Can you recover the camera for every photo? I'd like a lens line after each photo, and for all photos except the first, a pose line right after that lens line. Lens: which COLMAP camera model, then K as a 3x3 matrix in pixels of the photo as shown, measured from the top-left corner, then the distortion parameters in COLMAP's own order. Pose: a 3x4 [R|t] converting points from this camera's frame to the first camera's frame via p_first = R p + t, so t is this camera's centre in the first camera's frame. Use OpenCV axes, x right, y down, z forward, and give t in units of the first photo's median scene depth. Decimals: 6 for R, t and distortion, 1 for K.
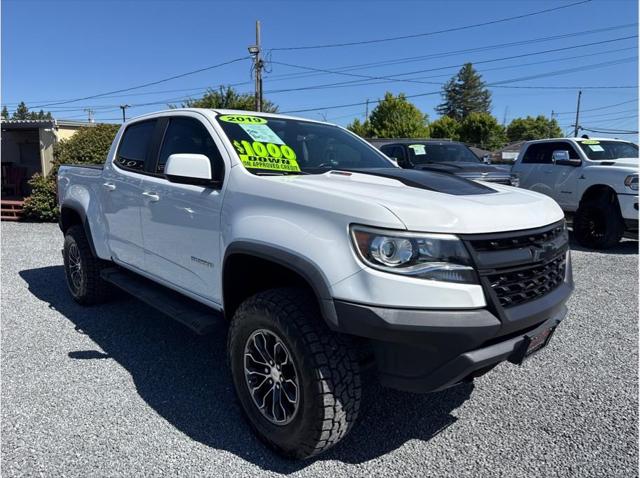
lens RADIAL K [[447.2, 0, 320.0], [0, 447.2, 239.0], [0, 0, 1]] dist [0.050928, -0.059635]
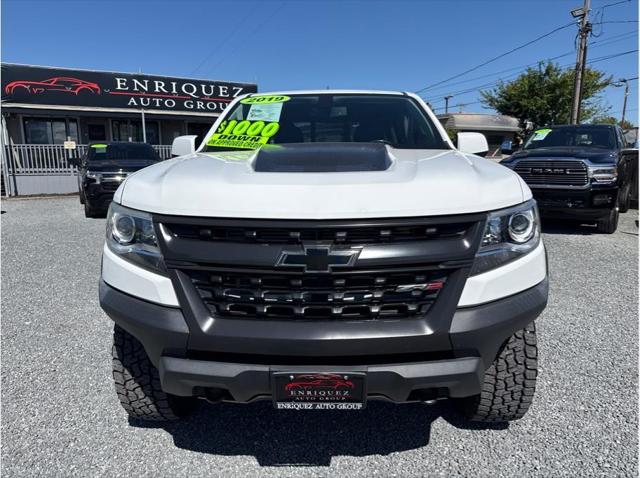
lens RADIAL K [[447.2, 0, 320.0], [0, 447.2, 239.0], [0, 0, 1]] dist [0.050928, -0.059635]
pose [[0.717249, 0.115129, -0.687240, 0.131163], [-0.100451, 0.993038, 0.061521, -0.005423], [0.689539, 0.024908, 0.723820, 0.070969]]
